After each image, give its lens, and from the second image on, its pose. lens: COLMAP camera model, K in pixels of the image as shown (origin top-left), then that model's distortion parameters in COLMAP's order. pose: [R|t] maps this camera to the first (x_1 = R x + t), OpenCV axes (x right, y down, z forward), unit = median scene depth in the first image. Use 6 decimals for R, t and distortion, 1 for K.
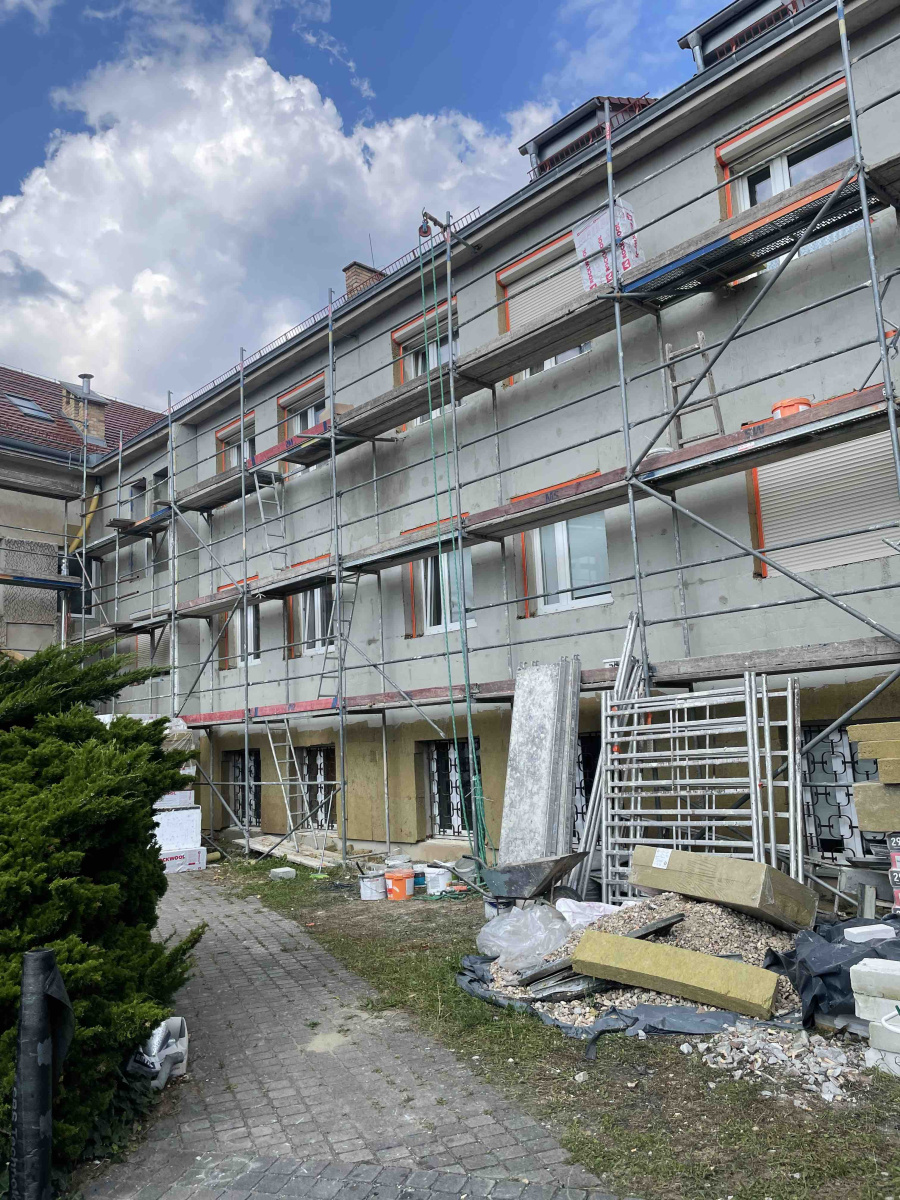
lens RADIAL K [[912.6, 0, 445.9], [0, 912.6, 594.2], [0, 0, 1]] dist [0.100006, -0.137935]
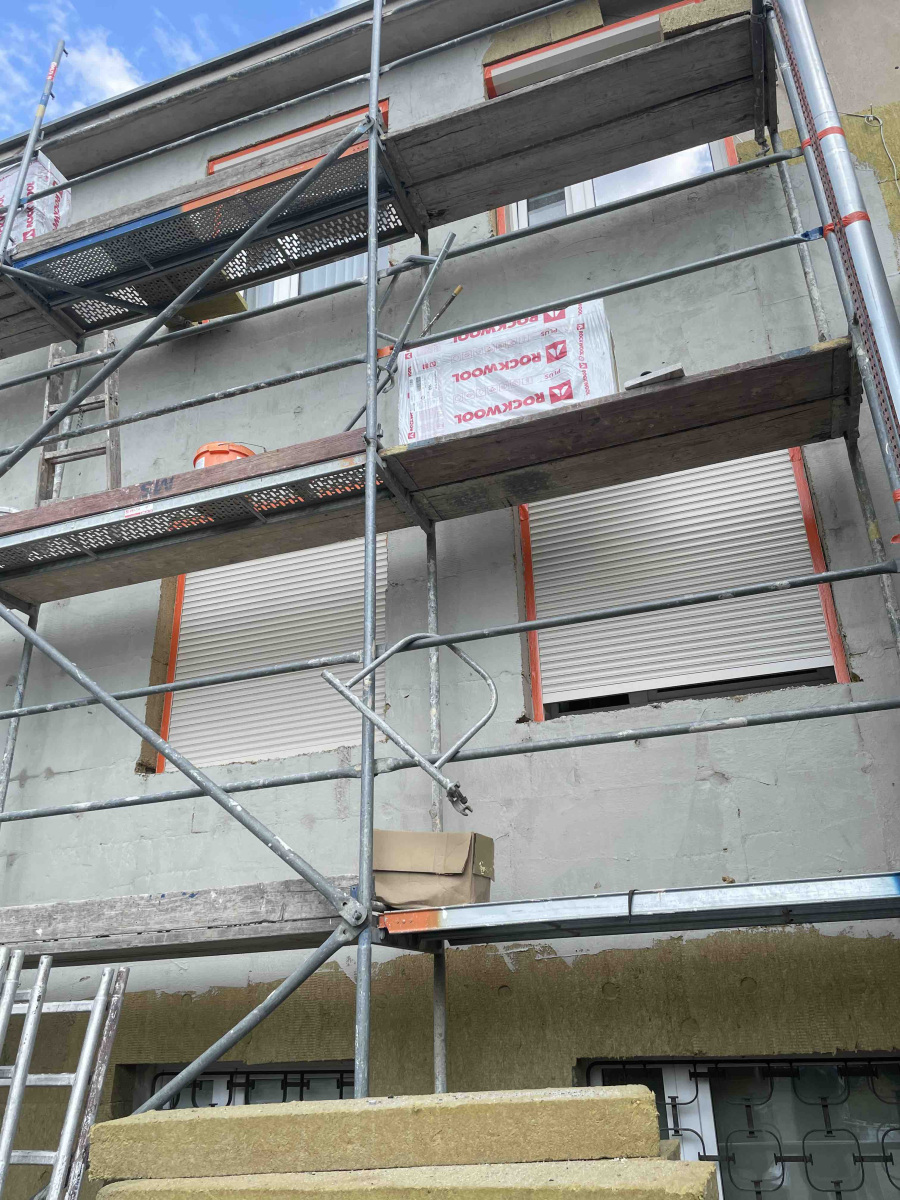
lens RADIAL K [[912.6, 0, 445.9], [0, 912.6, 594.2], [0, 0, 1]] dist [0.100006, -0.137935]
pose [[0.885706, 0.221011, 0.408264, 0.292302], [-0.089952, 0.944444, -0.316123, 0.046535], [-0.455449, 0.243268, 0.856380, 0.489682]]
